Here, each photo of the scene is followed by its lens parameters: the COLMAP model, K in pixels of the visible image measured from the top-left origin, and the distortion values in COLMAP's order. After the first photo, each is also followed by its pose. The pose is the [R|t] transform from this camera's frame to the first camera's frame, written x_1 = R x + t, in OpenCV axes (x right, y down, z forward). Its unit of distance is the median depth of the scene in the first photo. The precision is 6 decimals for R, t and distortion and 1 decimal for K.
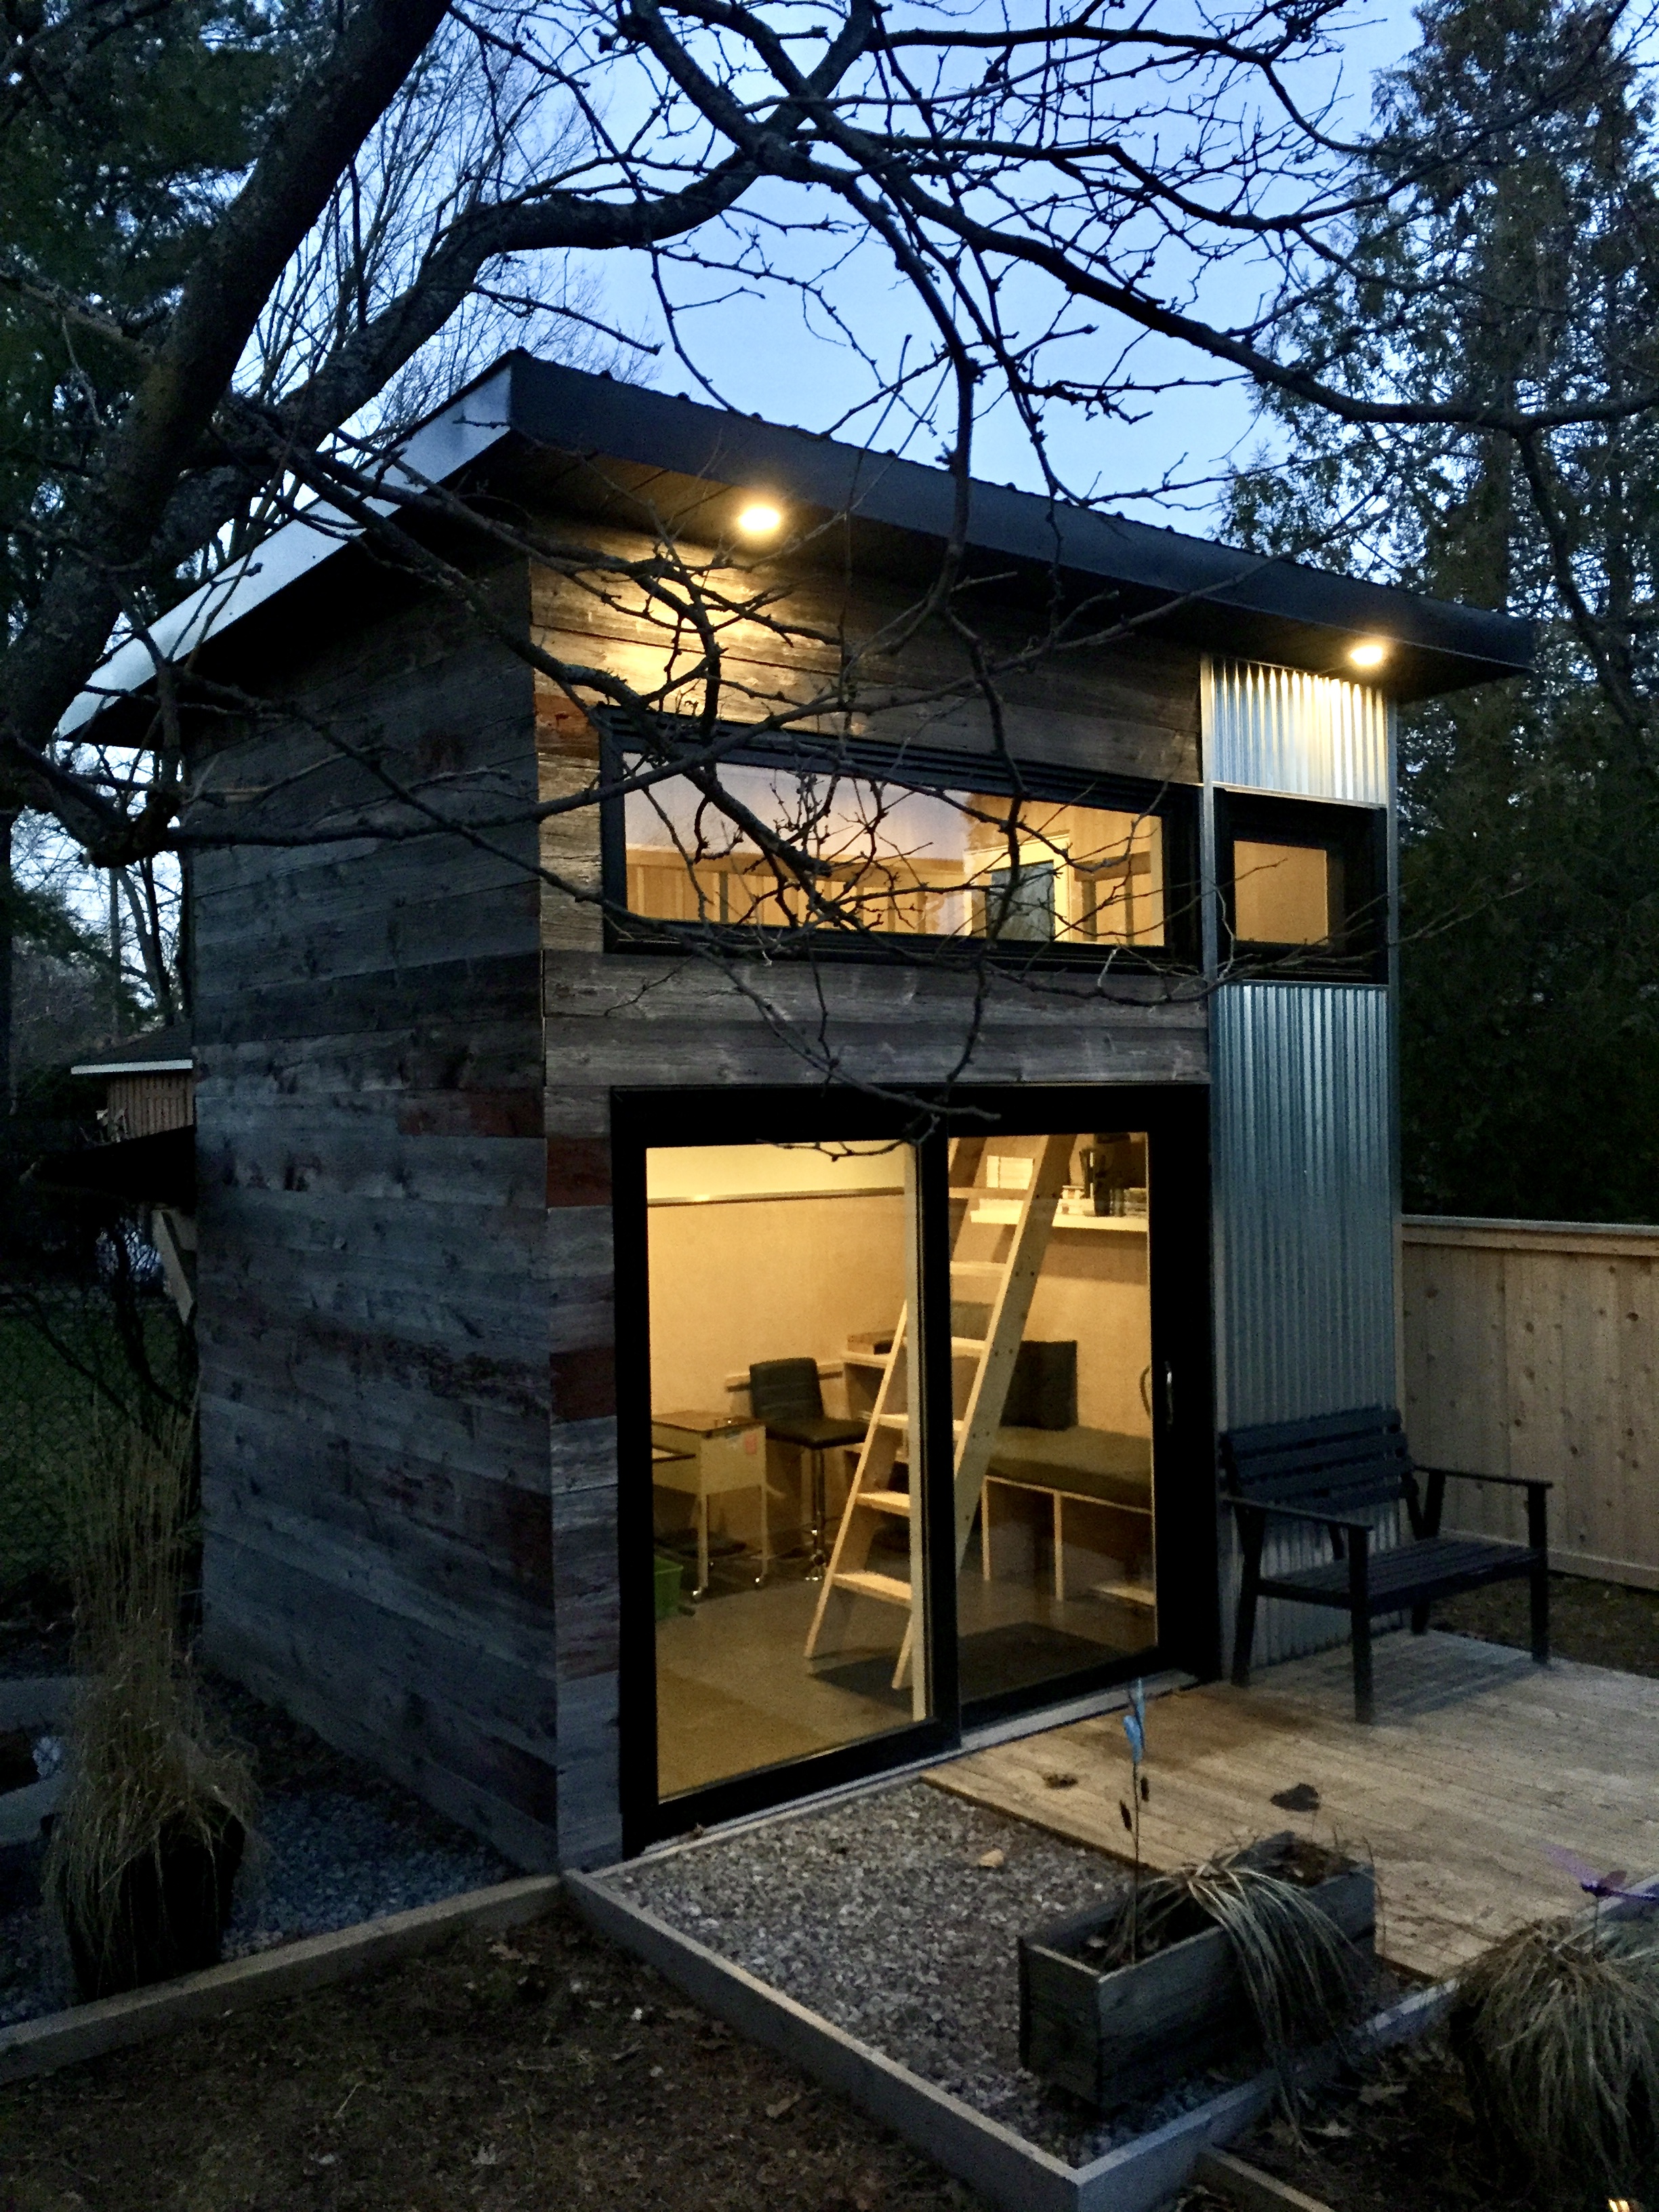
lens RADIAL K [[1905.2, 0, 829.5], [0, 1905.2, 1106.0], [0, 0, 1]] dist [0.014877, 0.000374]
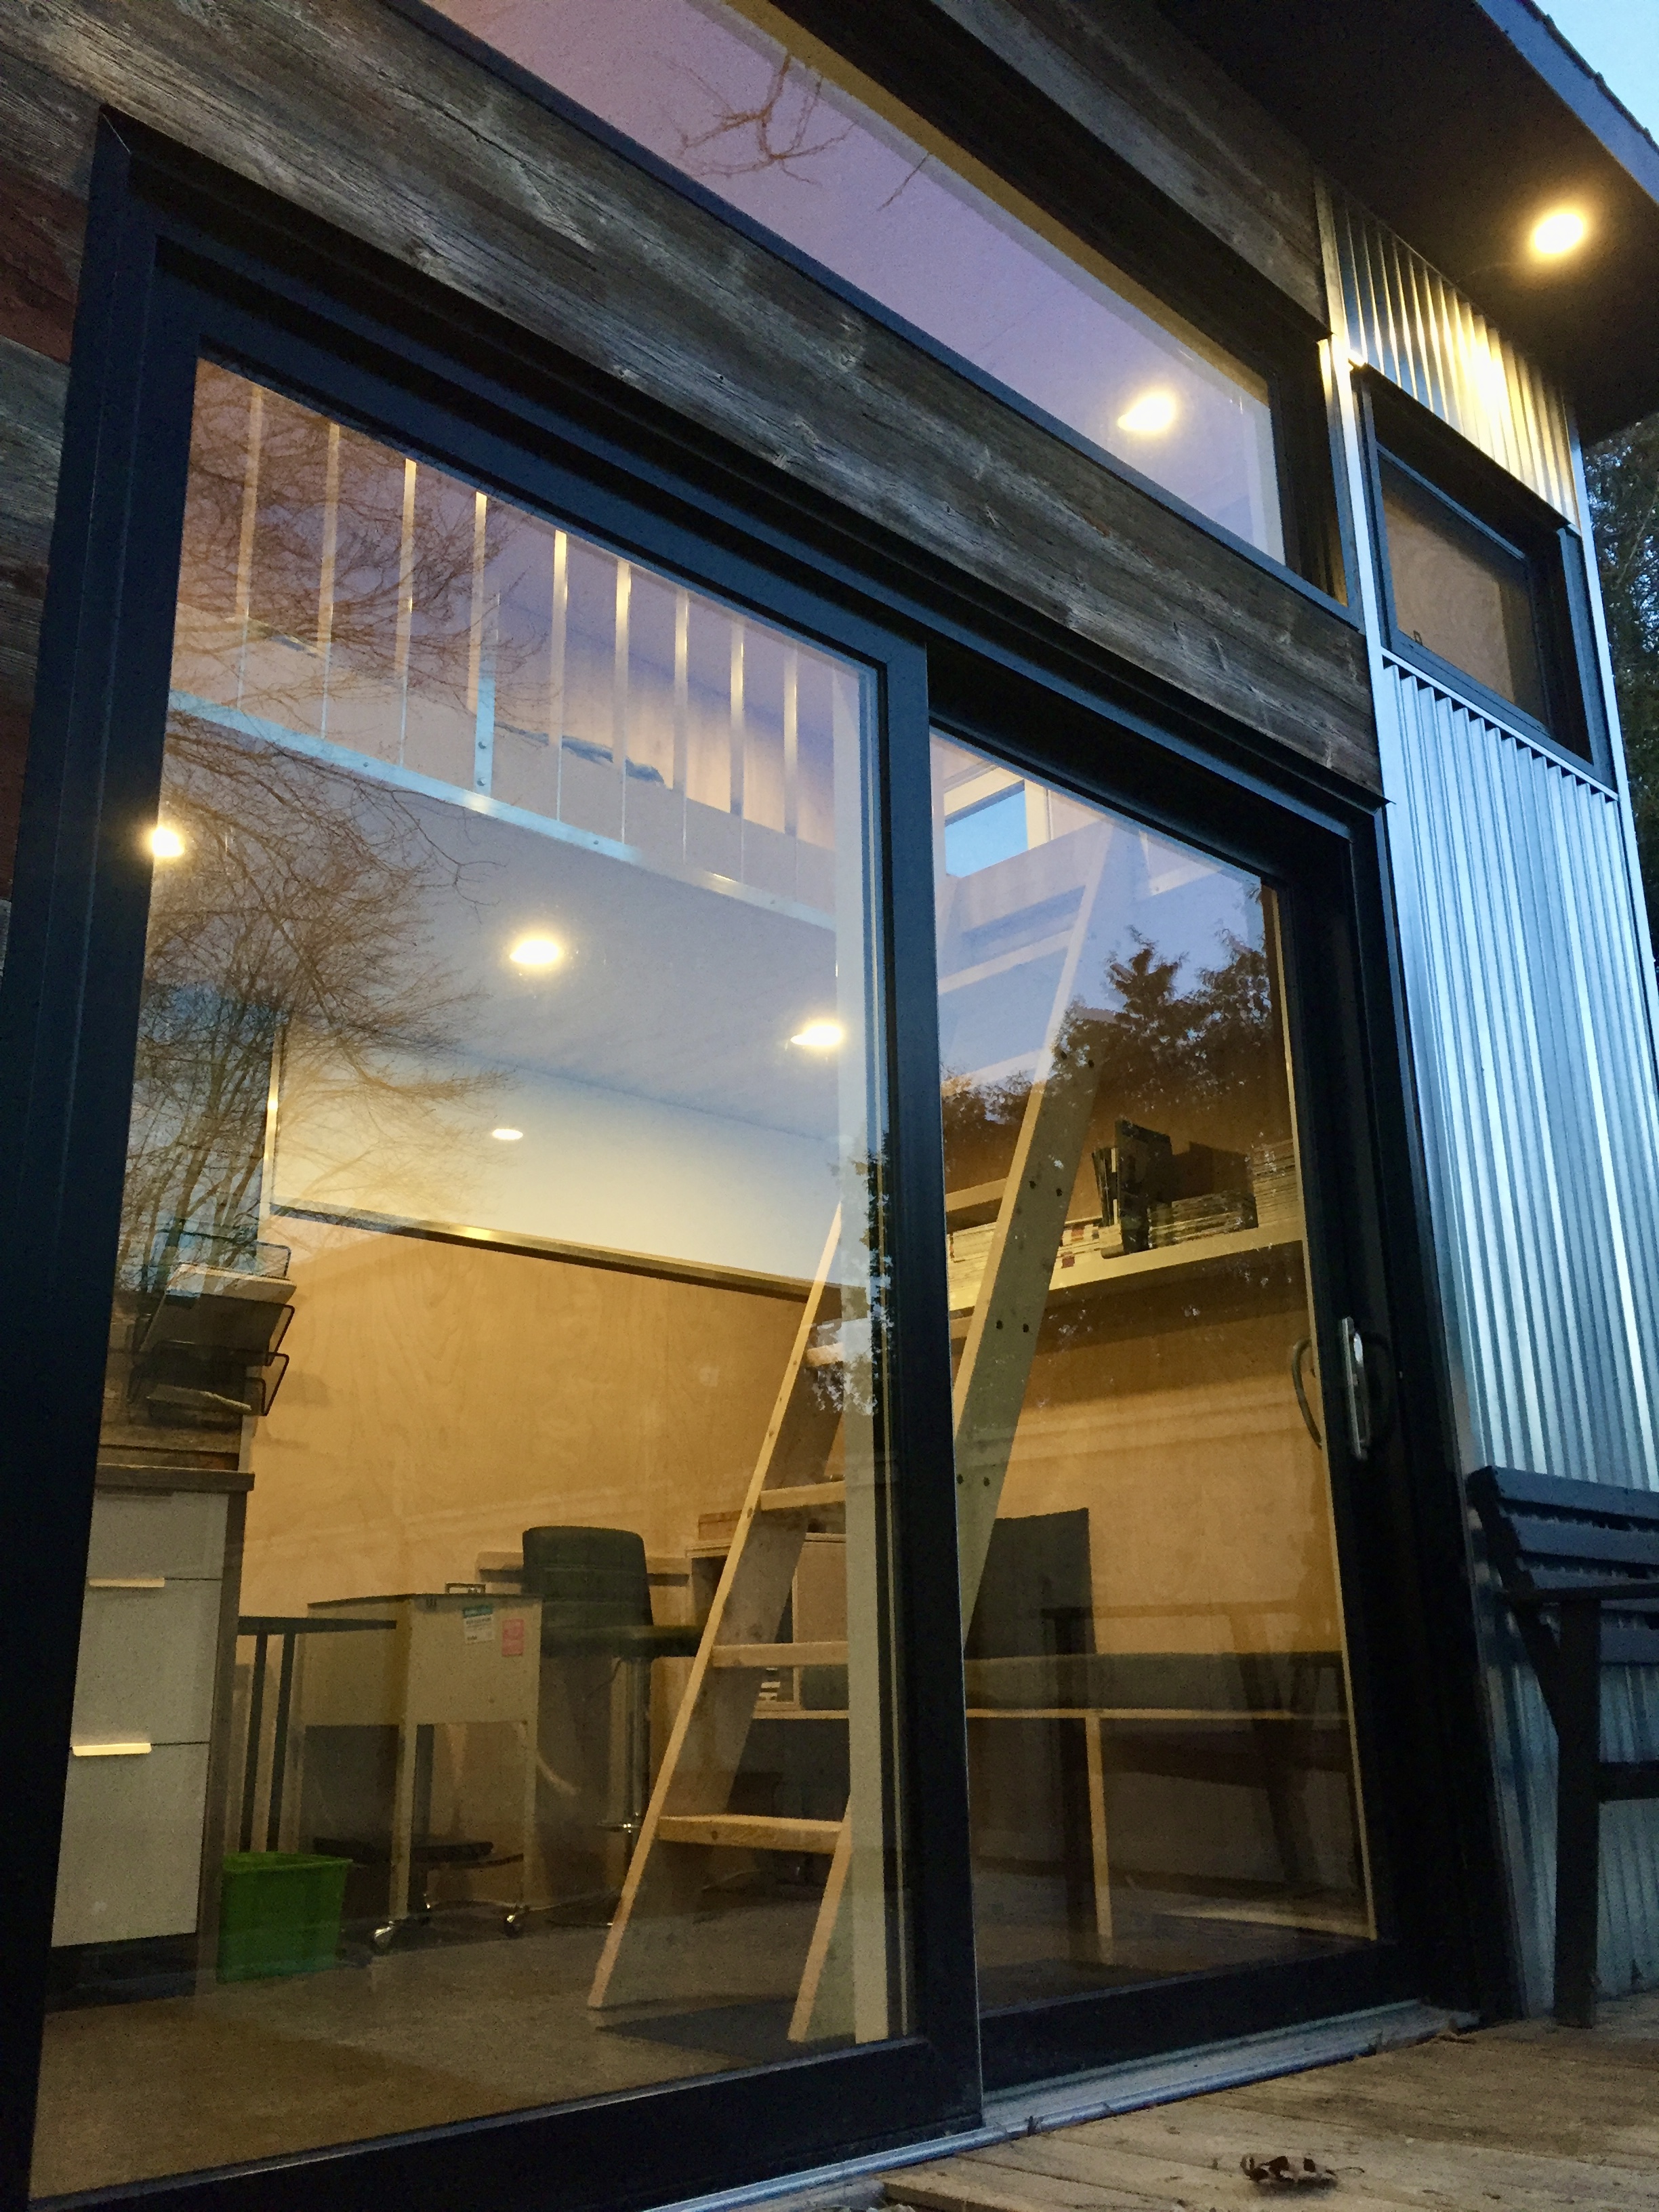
lens RADIAL K [[1901.4, 0, 864.9], [0, 1901.4, 1093.3], [0, 0, 1]] dist [0.027501, -0.001629]
pose [[0.995550, 0.027539, 0.090117, 0.005389], [0.000149, 0.955882, -0.293749, 0.225721], [-0.094231, 0.292456, 0.951625, 0.525777]]
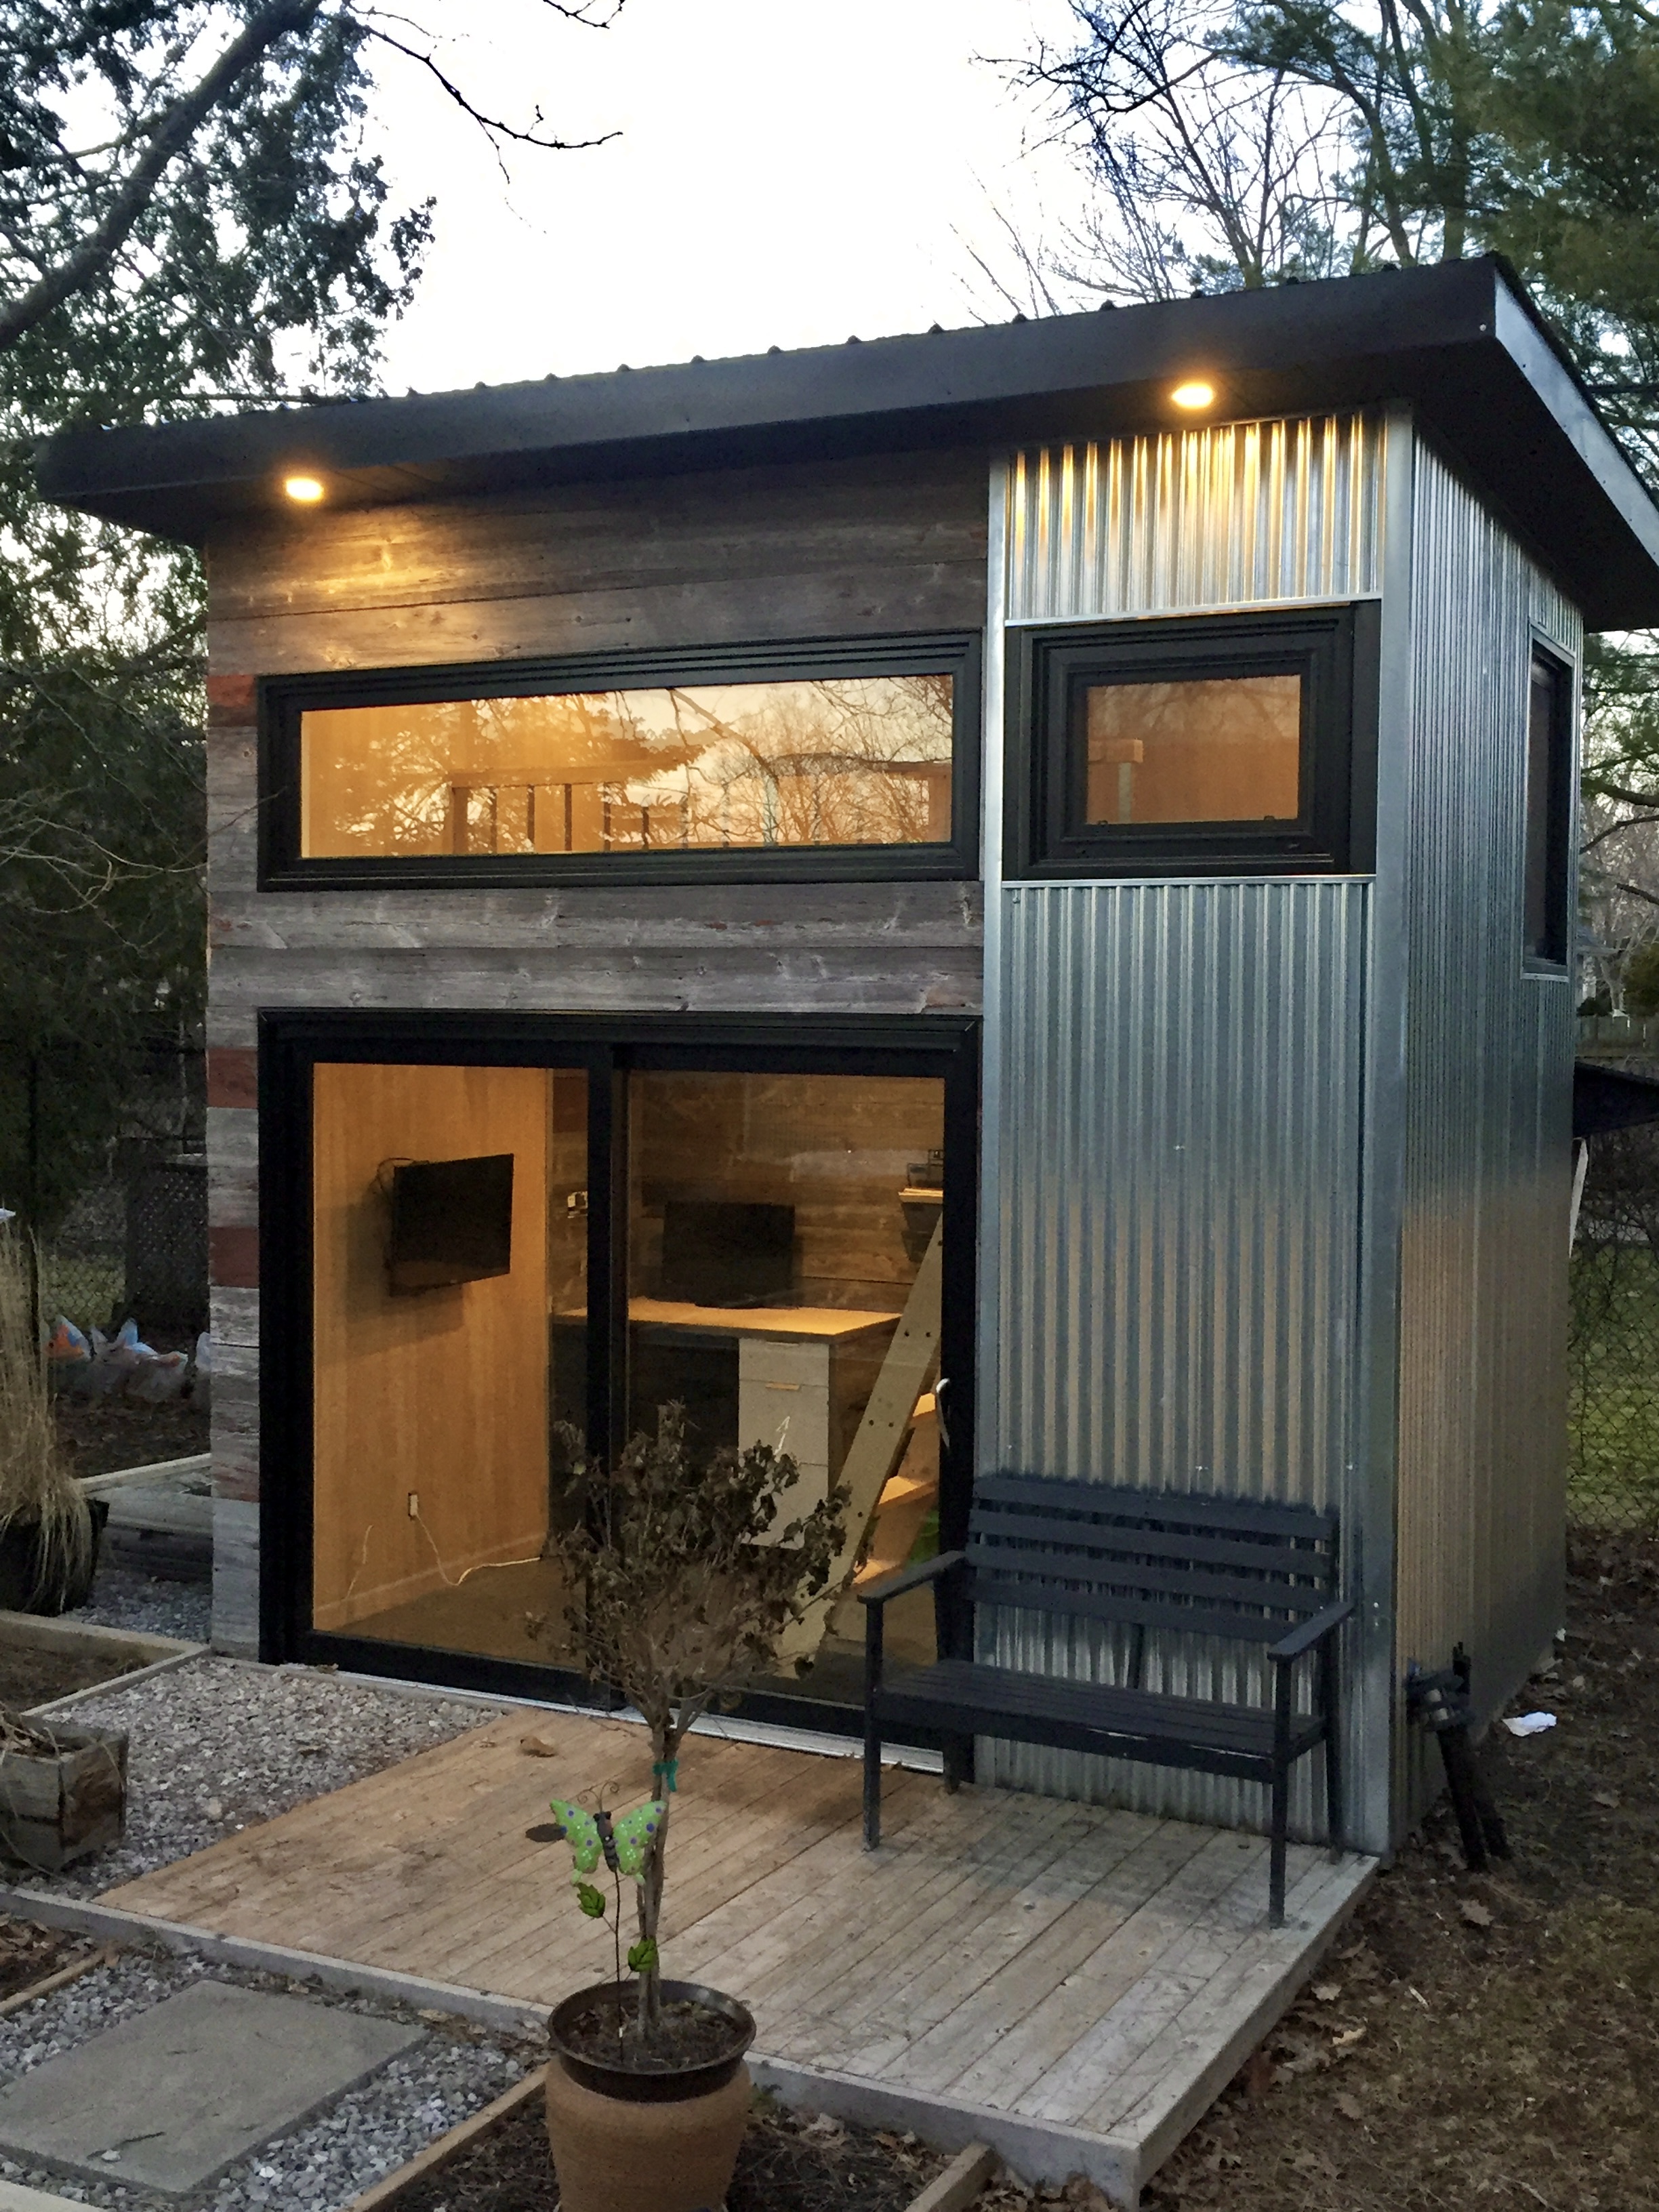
lens RADIAL K [[2474.8, 0, 829.5], [0, 2474.8, 1106.0], [0, 0, 1]] dist [-0.012396, -0.011340]
pose [[0.421933, 0.062931, -0.904440, 1.085355], [-0.013874, 0.997919, 0.062962, -0.038728], [0.906521, -0.014017, 0.421928, 0.525598]]
